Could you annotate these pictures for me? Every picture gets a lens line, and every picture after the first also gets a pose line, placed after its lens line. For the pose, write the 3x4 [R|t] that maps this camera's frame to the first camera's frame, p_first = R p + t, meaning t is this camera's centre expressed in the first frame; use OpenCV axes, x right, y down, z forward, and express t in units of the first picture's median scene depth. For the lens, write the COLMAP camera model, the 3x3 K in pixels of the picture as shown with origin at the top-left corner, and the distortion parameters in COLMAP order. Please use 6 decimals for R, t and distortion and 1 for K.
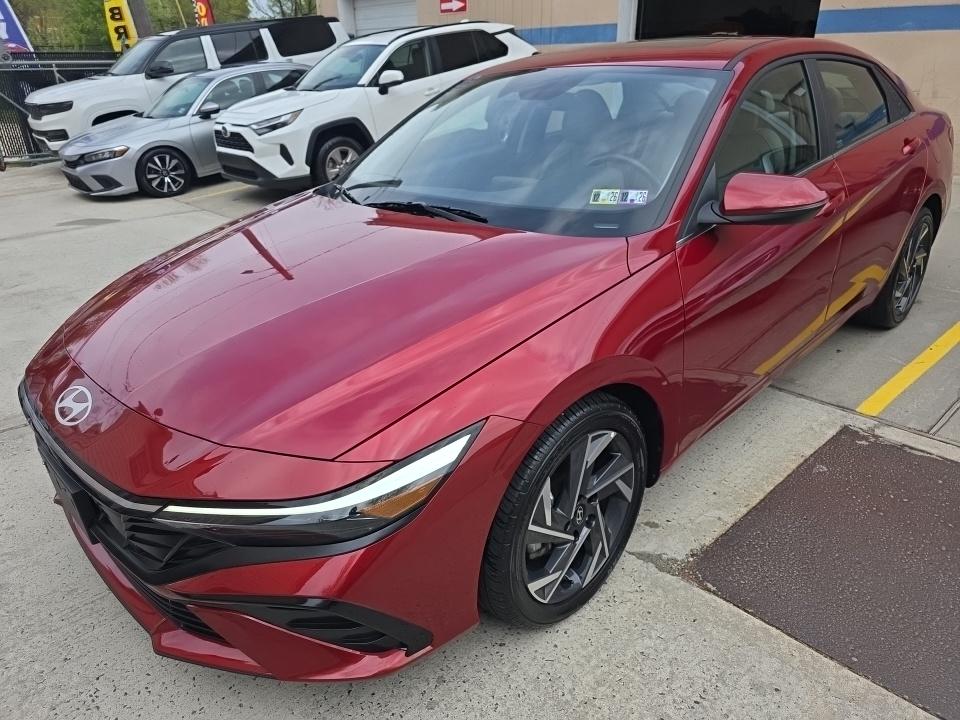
lens RADIAL K [[651.8, 0, 480.0], [0, 651.8, 360.0], [0, 0, 1]] dist [0.020754, -0.001263]
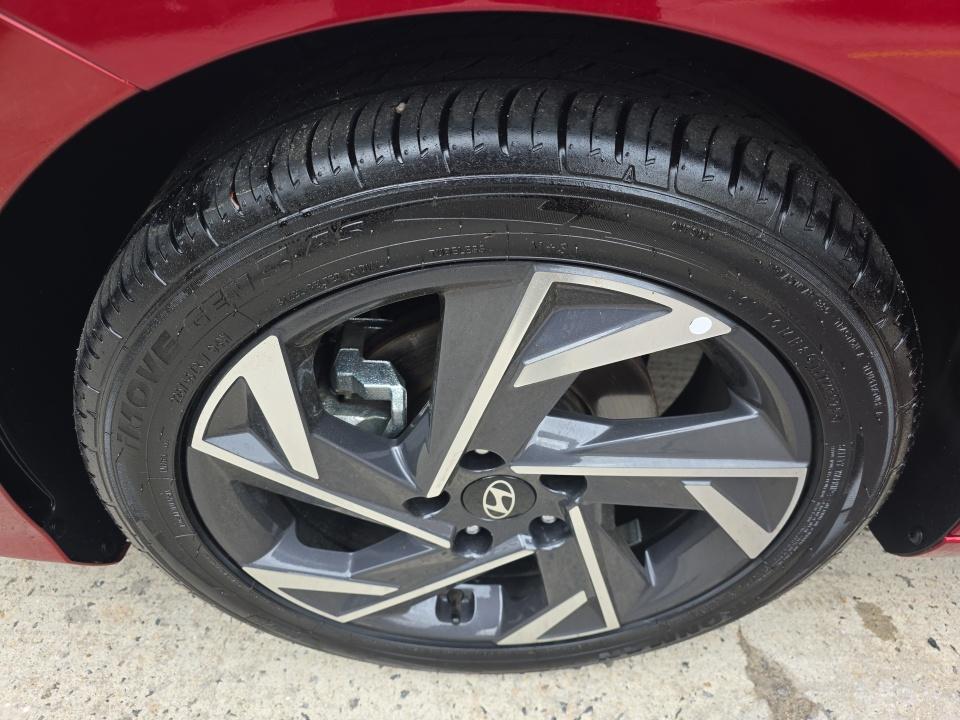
lens RADIAL K [[651.8, 0, 480.0], [0, 651.8, 360.0], [0, 0, 1]] dist [0.020754, -0.001263]
pose [[0.715440, 0.500733, -0.487250, 0.222615], [-0.299493, 0.849865, 0.433629, 0.038949], [0.631229, -0.164307, 0.757993, 0.641963]]
